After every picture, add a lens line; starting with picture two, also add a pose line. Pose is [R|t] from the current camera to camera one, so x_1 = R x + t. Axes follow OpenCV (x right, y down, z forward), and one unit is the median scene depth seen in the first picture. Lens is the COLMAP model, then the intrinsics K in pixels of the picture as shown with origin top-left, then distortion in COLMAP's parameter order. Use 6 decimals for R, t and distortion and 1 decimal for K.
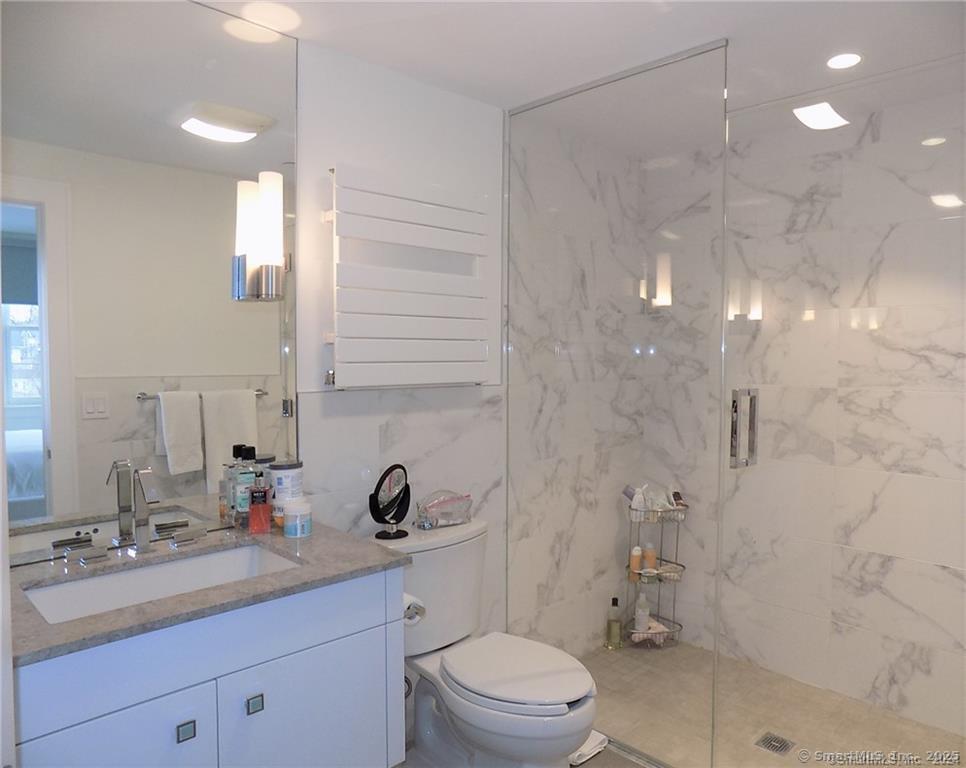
lens RADIAL K [[680.6, 0, 483.8], [0, 680.6, 367.9], [0, 0, 1]] dist [-0.049620, -0.000214]
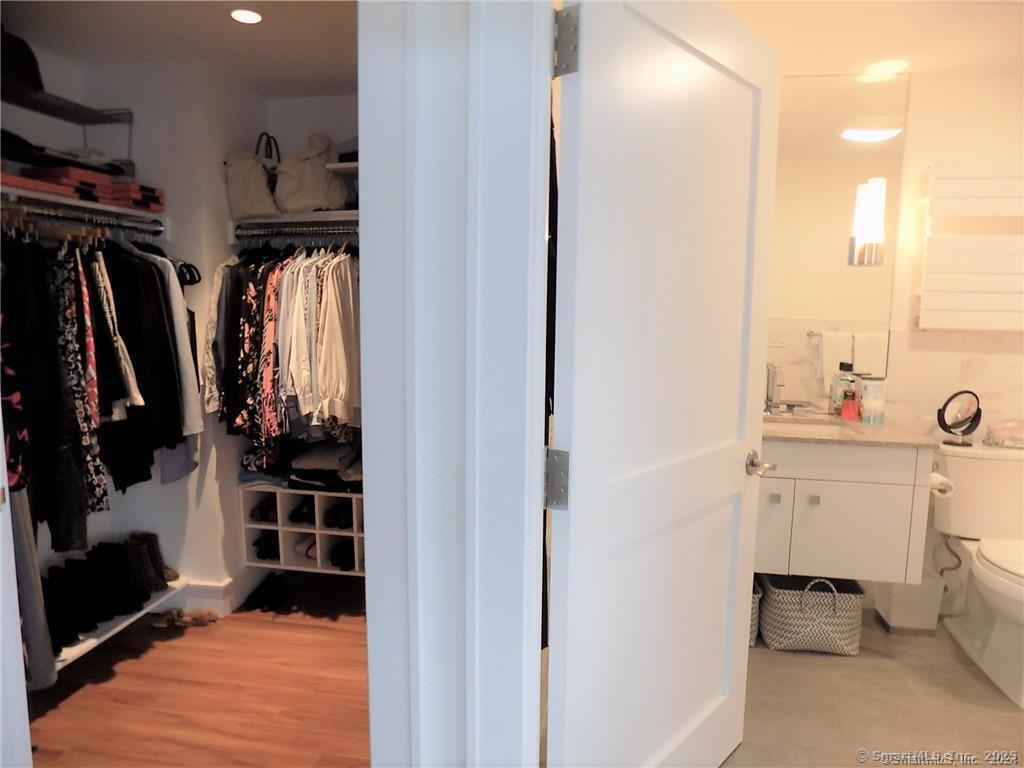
lens RADIAL K [[673.6, 0, 515.0], [0, 673.6, 373.3], [0, 0, 1]] dist [-0.108629, 0.091952]
pose [[0.578366, 0.101196, -0.809476, 0.822656], [-0.035762, 0.994467, 0.098770, 0.038406], [0.814993, -0.028177, 0.578785, -0.919295]]
